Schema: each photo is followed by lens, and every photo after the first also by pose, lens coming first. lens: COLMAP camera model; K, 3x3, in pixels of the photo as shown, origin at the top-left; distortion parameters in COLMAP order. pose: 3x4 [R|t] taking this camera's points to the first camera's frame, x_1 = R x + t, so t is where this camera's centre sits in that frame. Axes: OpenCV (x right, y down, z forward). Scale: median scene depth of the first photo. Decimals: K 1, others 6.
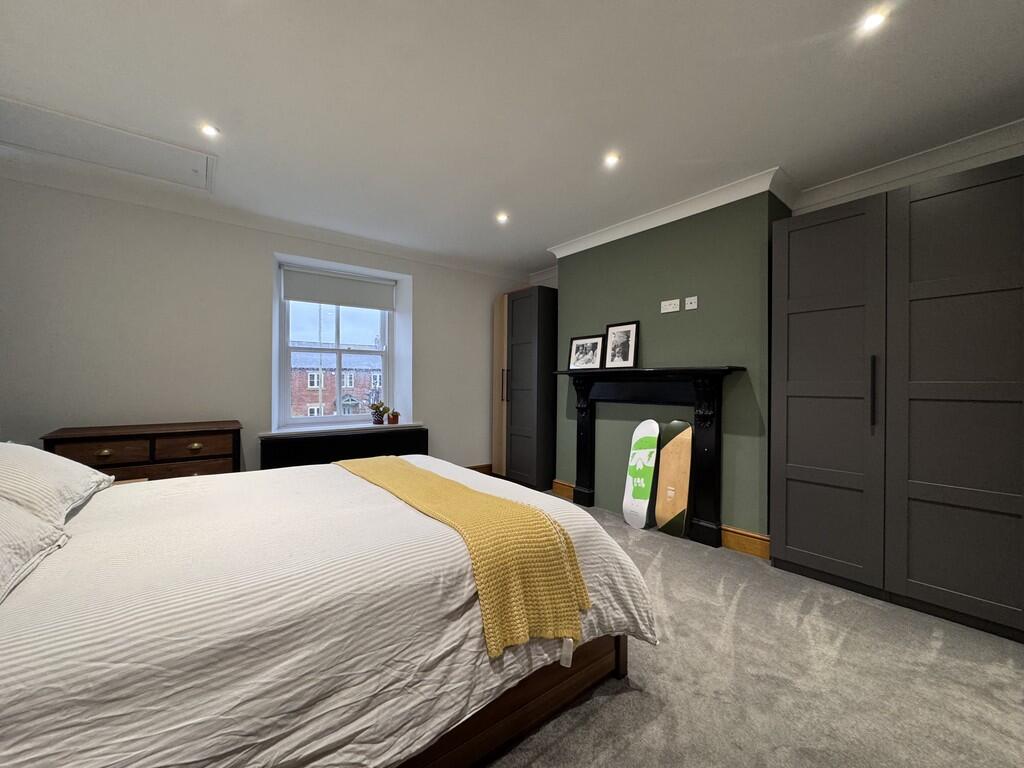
lens RADIAL K [[407.3, 0, 512.0], [0, 407.3, 384.0], [0, 0, 1]] dist [-0.000589, -0.000066]
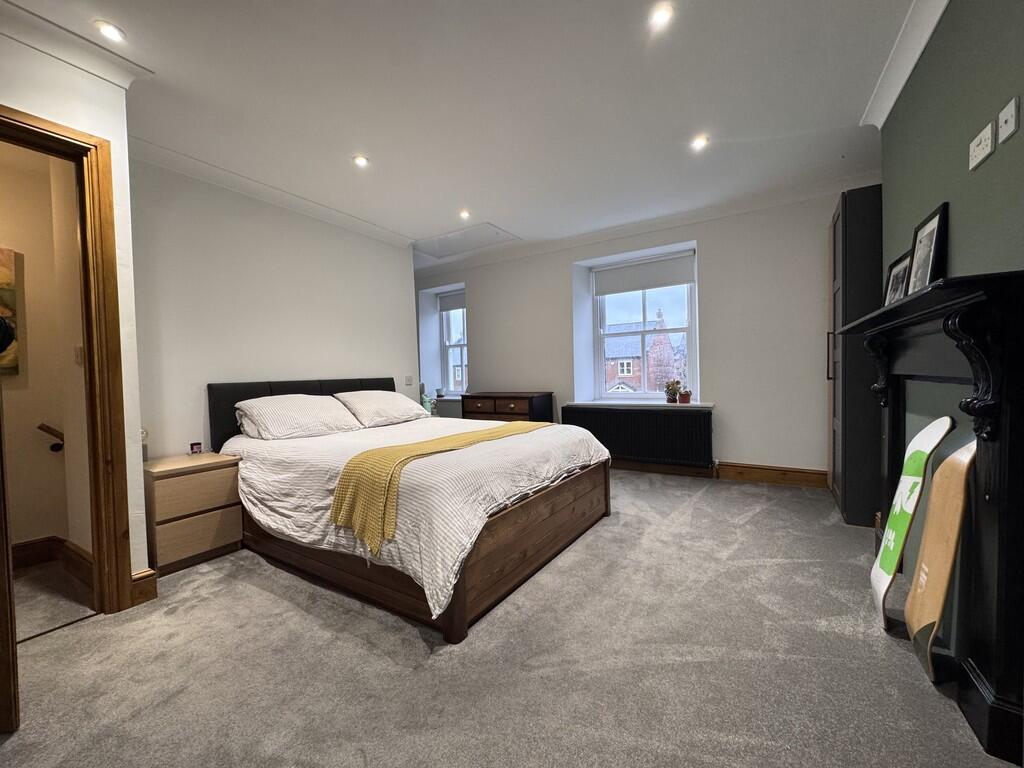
lens RADIAL K [[407.3, 0, 512.0], [0, 407.3, 384.0], [0, 0, 1]] dist [-0.000589, -0.000066]
pose [[0.342119, 0.011375, -0.939588, 0.608843], [0.026615, 0.999408, 0.021791, 0.028559], [0.939280, -0.032462, 0.341614, 0.394049]]
